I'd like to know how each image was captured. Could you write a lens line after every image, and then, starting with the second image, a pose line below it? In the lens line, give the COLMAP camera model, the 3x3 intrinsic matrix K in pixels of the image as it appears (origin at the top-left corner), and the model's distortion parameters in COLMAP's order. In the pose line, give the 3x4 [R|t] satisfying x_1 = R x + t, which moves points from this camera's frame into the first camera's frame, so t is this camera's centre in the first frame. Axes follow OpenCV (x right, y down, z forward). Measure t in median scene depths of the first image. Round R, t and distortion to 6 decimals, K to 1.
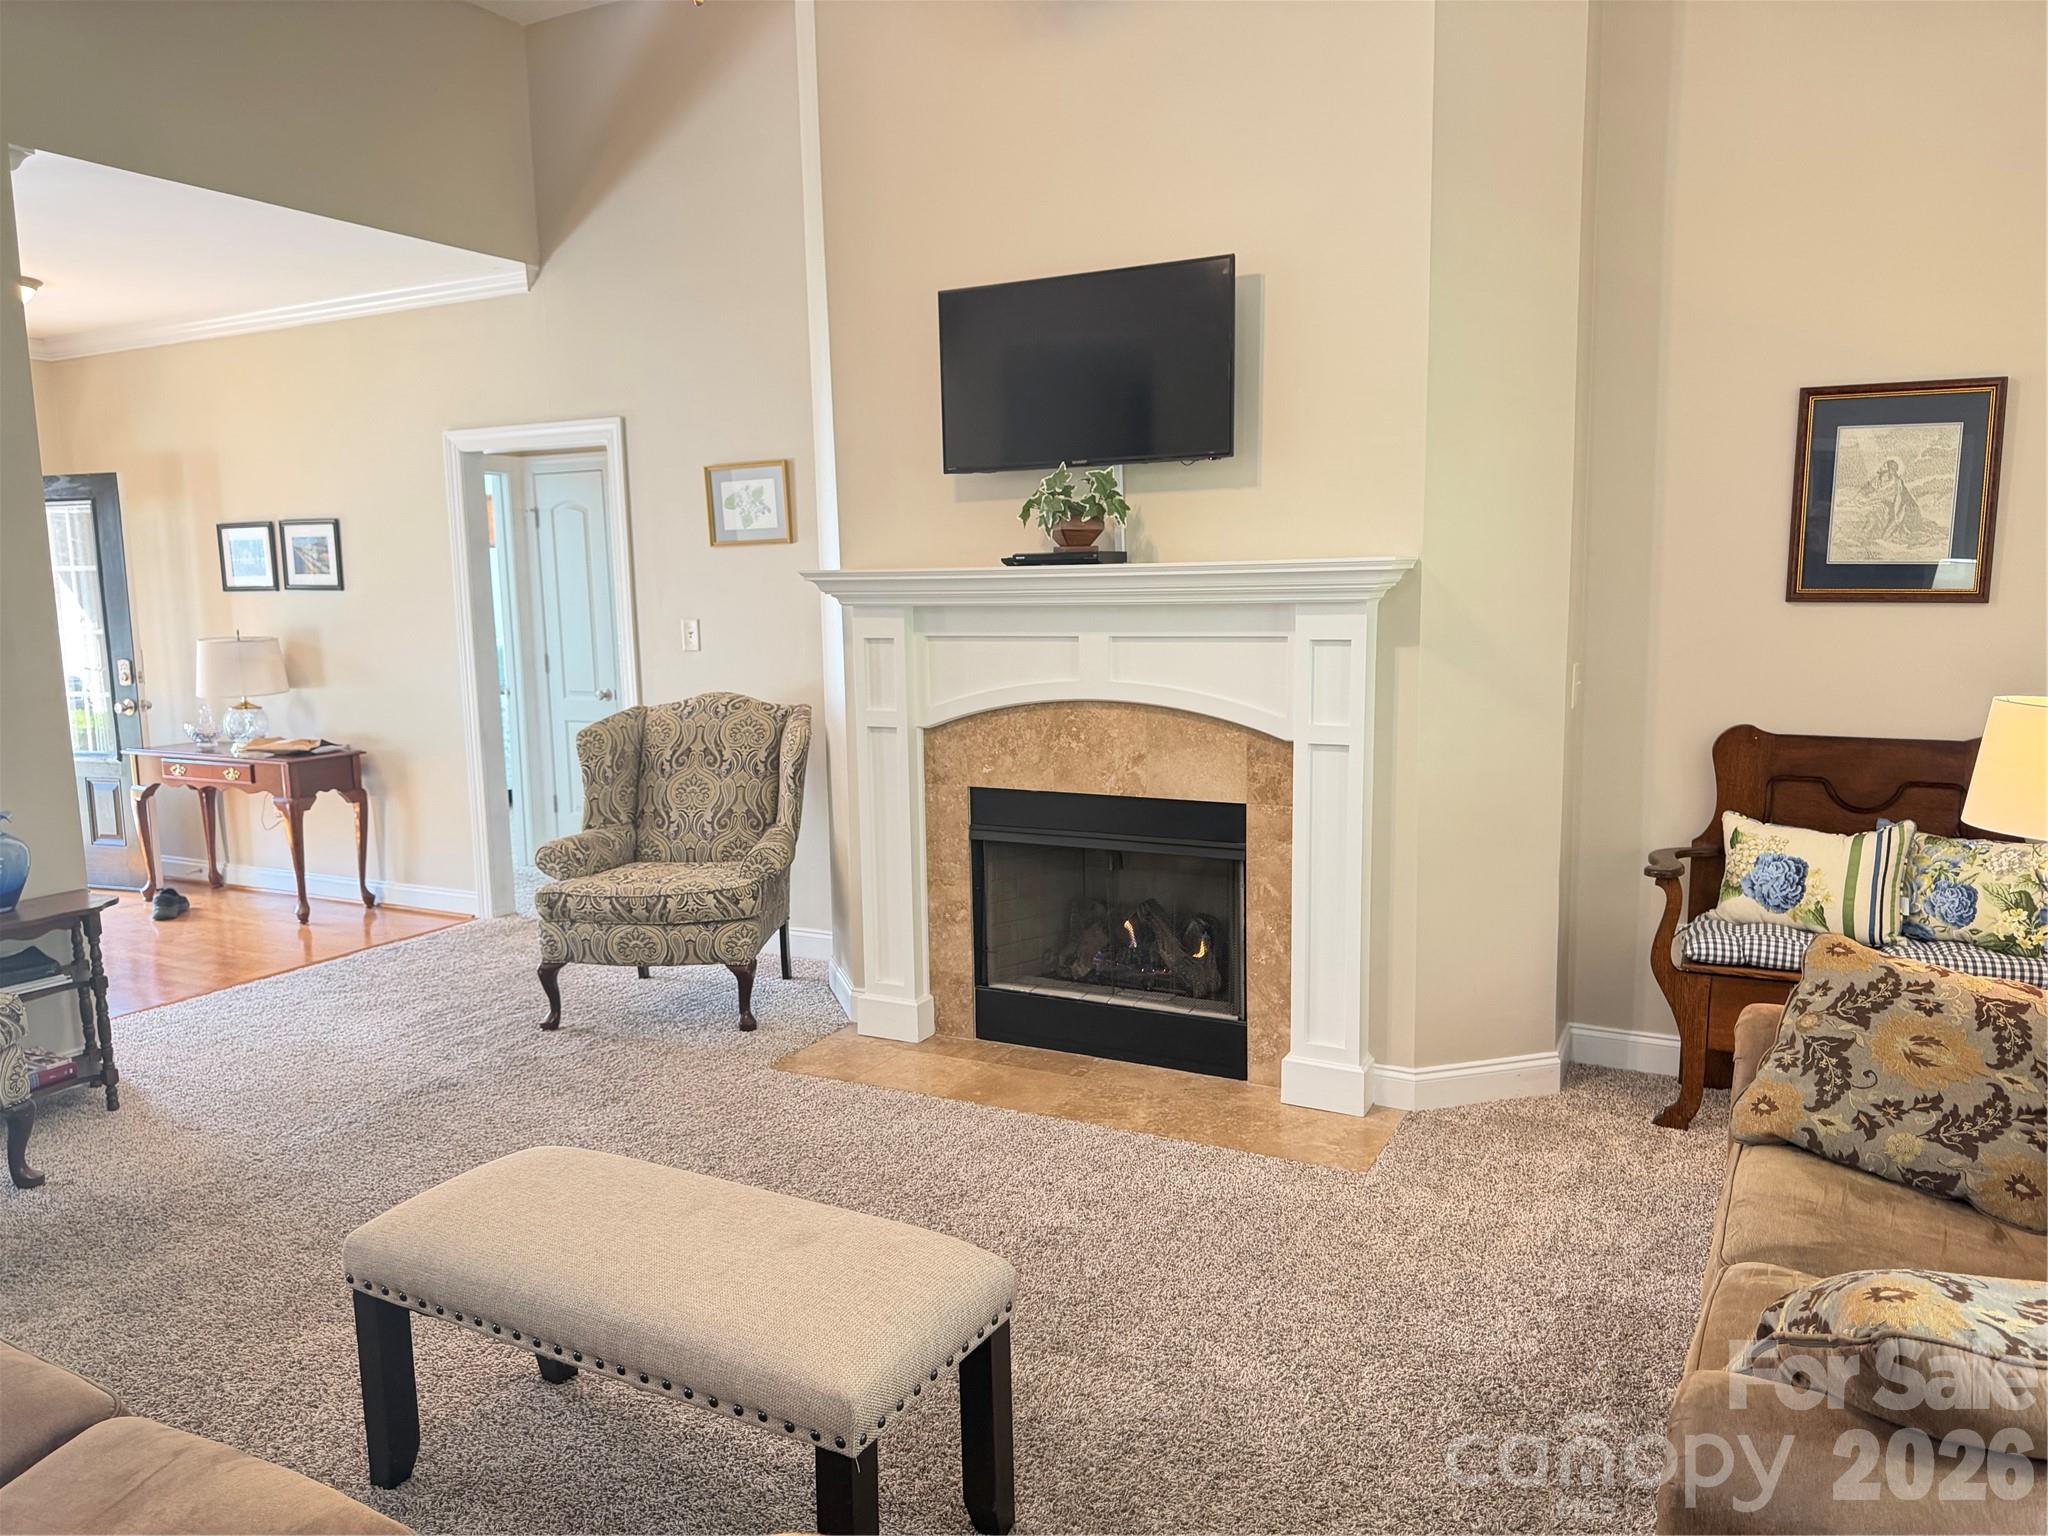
lens RADIAL K [[1458.5, 0, 1023.2], [0, 1458.5, 771.0], [0, 0, 1]] dist [0.050794, -0.003951]
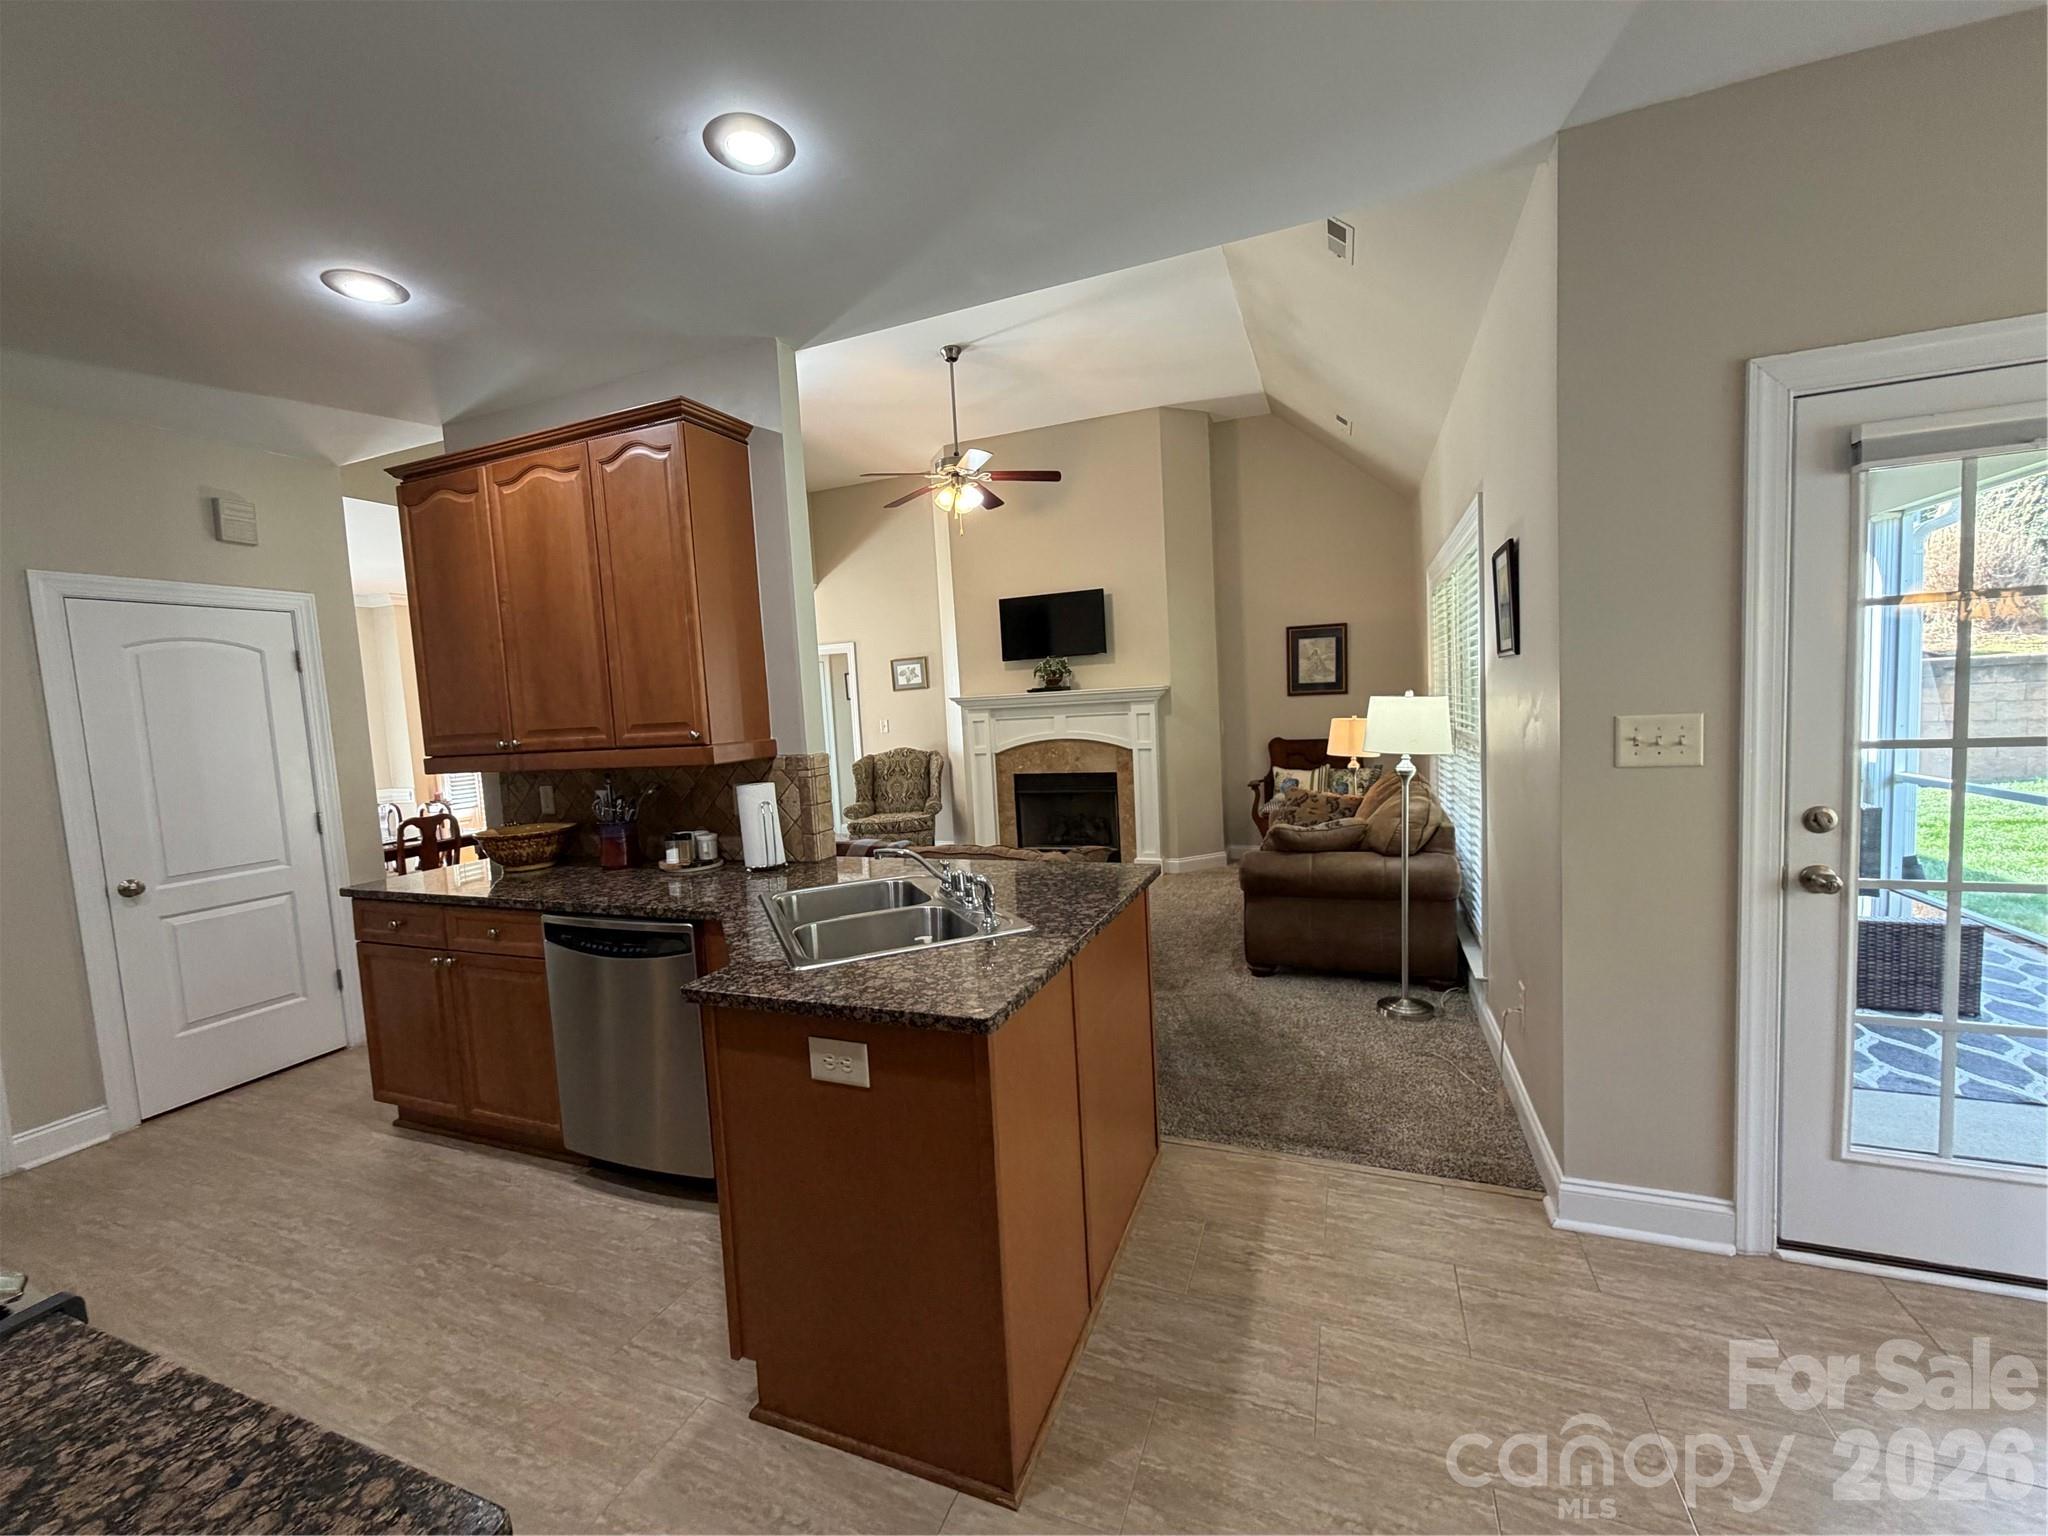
lens RADIAL K [[821.7, 0, 1028.3], [0, 821.7, 766.4], [0, 0, 1]] dist [-0.000636, -0.000004]
pose [[0.992589, -0.046276, 0.112363, -0.184680], [0.052720, 0.997090, -0.055071, 0.084110], [-0.109488, 0.060587, 0.992140, -0.540172]]
